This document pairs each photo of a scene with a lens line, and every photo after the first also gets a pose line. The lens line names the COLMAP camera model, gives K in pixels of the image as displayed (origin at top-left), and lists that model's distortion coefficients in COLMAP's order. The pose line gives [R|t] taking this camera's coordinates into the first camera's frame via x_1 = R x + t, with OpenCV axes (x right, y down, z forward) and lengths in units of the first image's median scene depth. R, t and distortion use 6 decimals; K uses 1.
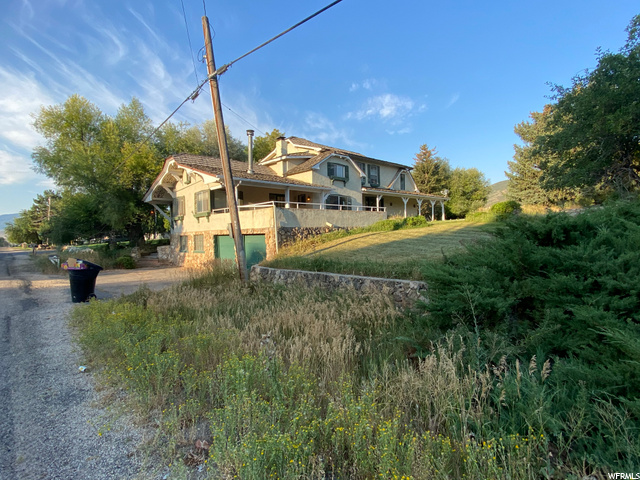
lens RADIAL K [[330.7, 0, 317.8], [0, 330.7, 243.2], [0, 0, 1]] dist [-0.019462, -0.001663]
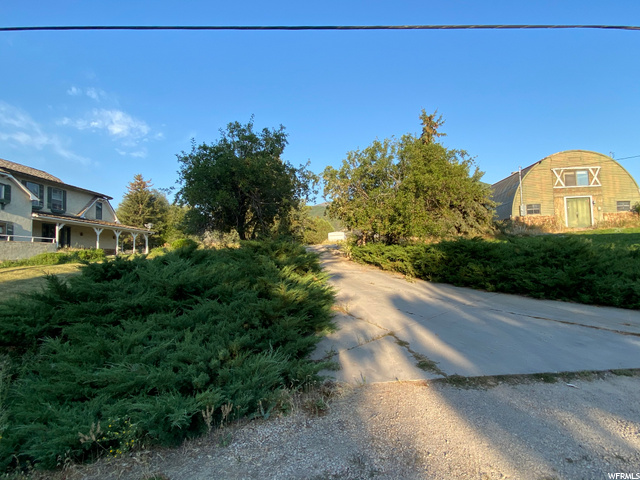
lens RADIAL K [[330.7, 0, 323.7], [0, 330.7, 239.7], [0, 0, 1]] dist [-0.019462, -0.001663]
pose [[0.715711, 0.057325, 0.696040, 0.047806], [0.016357, 0.994976, -0.098764, -0.002439], [-0.698205, 0.082072, 0.711178, -0.059123]]
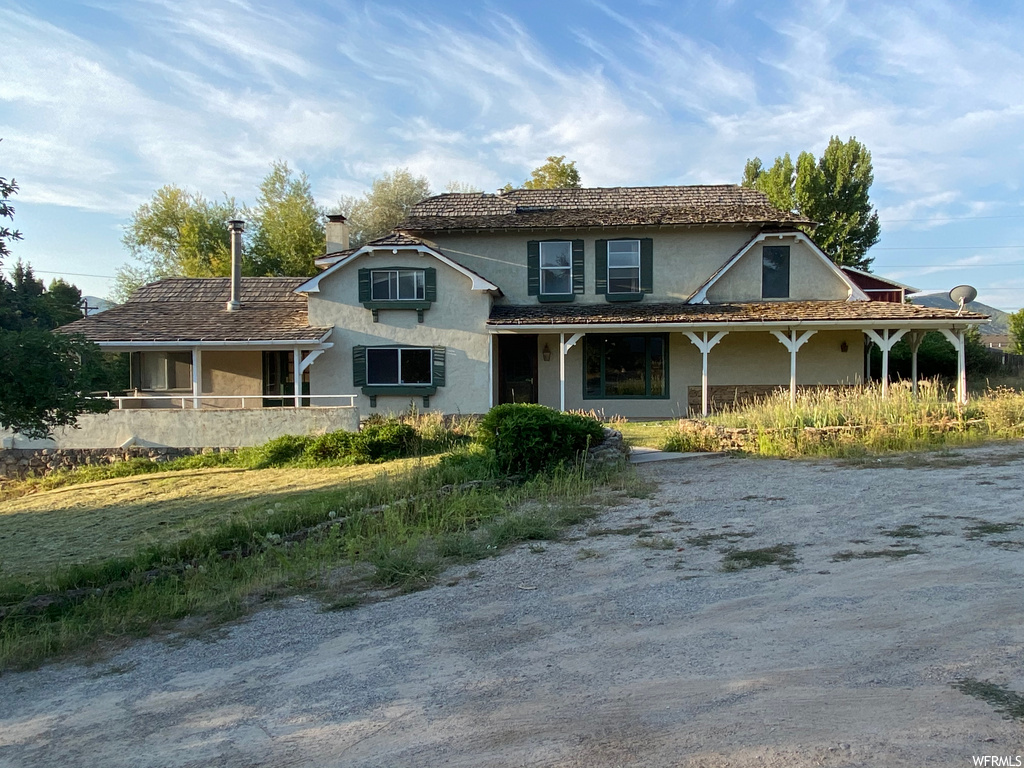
lens RADIAL K [[737.4, 0, 517.0], [0, 737.4, 387.4], [0, 0, 1]] dist [0.031199, -0.058191]
pose [[0.679600, 0.046573, -0.732103, 0.392716], [-0.030573, 0.998914, 0.035166, -0.063737], [0.732945, -0.001517, 0.680286, 0.243172]]
